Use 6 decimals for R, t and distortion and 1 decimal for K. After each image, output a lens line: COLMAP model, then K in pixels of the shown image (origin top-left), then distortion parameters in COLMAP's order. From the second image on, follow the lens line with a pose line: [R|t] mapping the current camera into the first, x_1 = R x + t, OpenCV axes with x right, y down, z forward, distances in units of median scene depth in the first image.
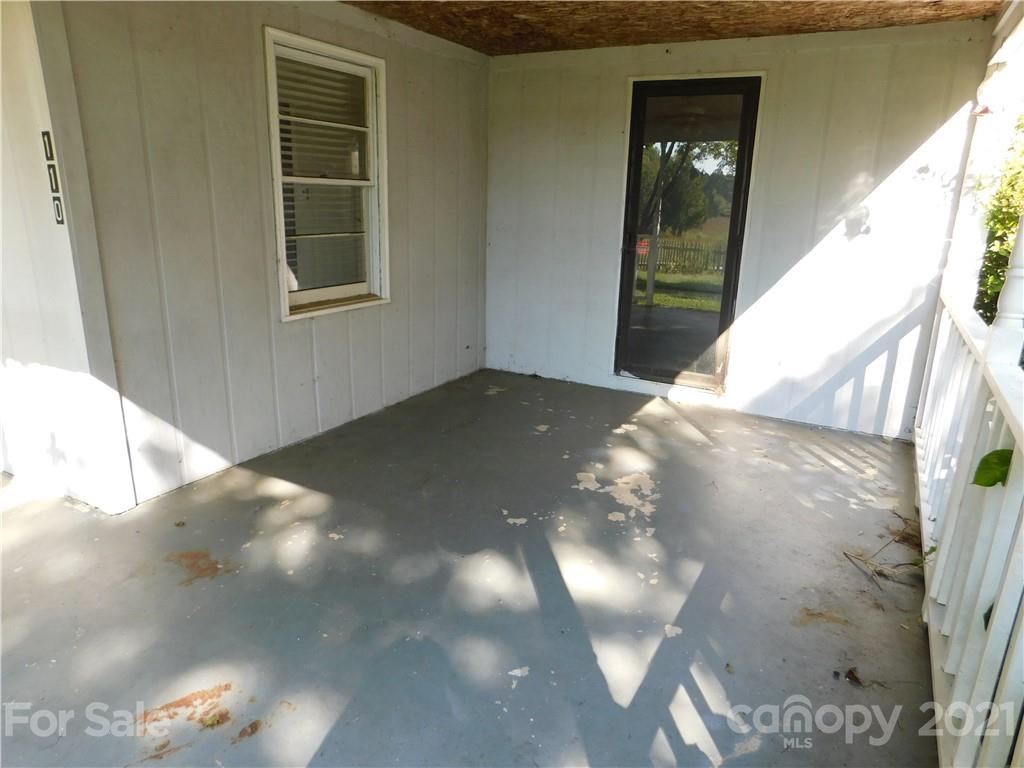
lens RADIAL K [[673.9, 0, 508.6], [0, 673.9, 382.1], [0, 0, 1]] dist [-0.108594, 0.090321]
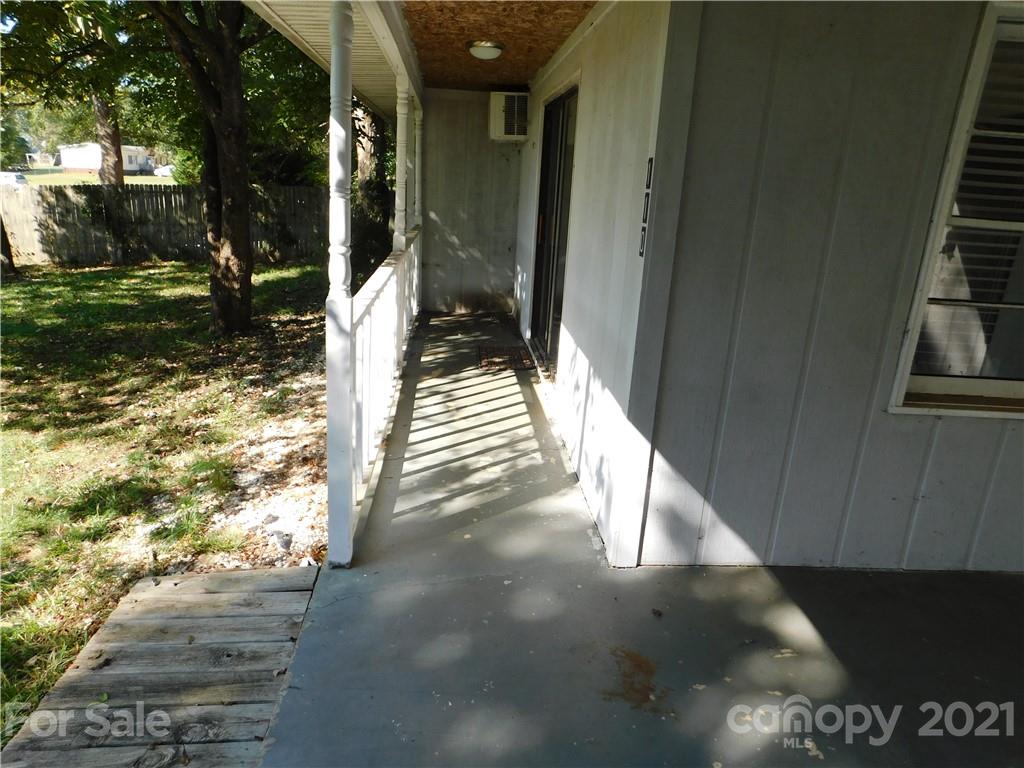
lens RADIAL K [[673.9, 0, 508.6], [0, 673.9, 382.1], [0, 0, 1]] dist [-0.108594, 0.090321]
pose [[0.533478, 0.245667, -0.809351, 0.017611], [-0.267581, 0.956763, 0.114038, -0.103830], [0.802373, 0.155730, 0.576148, 0.267104]]
